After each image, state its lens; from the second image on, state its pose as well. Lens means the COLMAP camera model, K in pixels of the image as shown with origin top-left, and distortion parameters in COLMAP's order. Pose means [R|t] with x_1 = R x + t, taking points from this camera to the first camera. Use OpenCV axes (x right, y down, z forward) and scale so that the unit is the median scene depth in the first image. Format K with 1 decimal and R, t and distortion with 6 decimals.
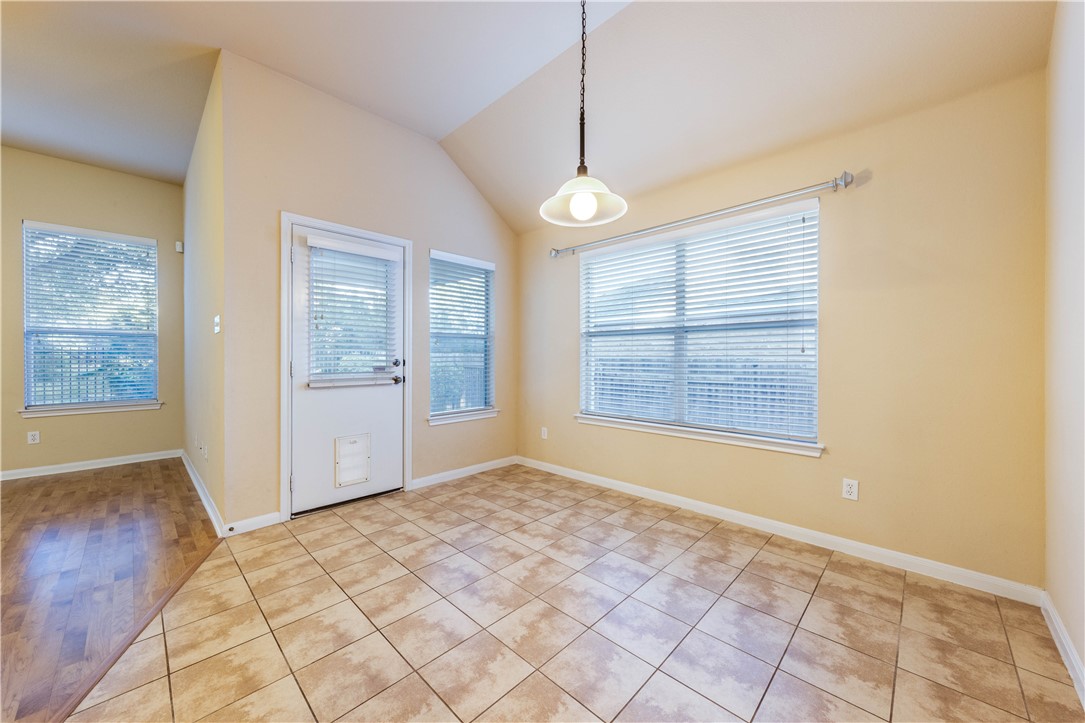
lens RADIAL K [[394.8, 0, 538.9], [0, 394.8, 365.0], [0, 0, 1]] dist [0.007781, -0.001853]
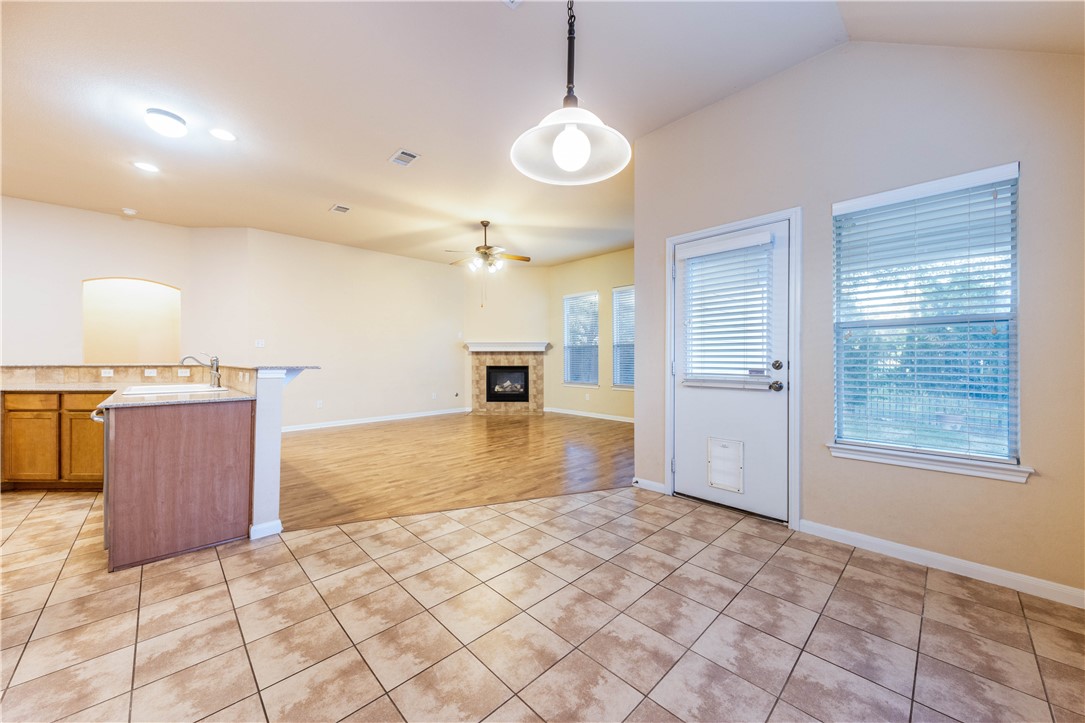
lens RADIAL K [[394.8, 0, 544.0], [0, 394.8, 357.5], [0, 0, 1]] dist [0.007781, -0.001853]
pose [[-0.029326, -0.003285, -0.999564, 0.515365], [-0.014337, 0.999893, -0.002865, -0.012658], [0.999467, 0.014246, -0.029370, 0.586692]]
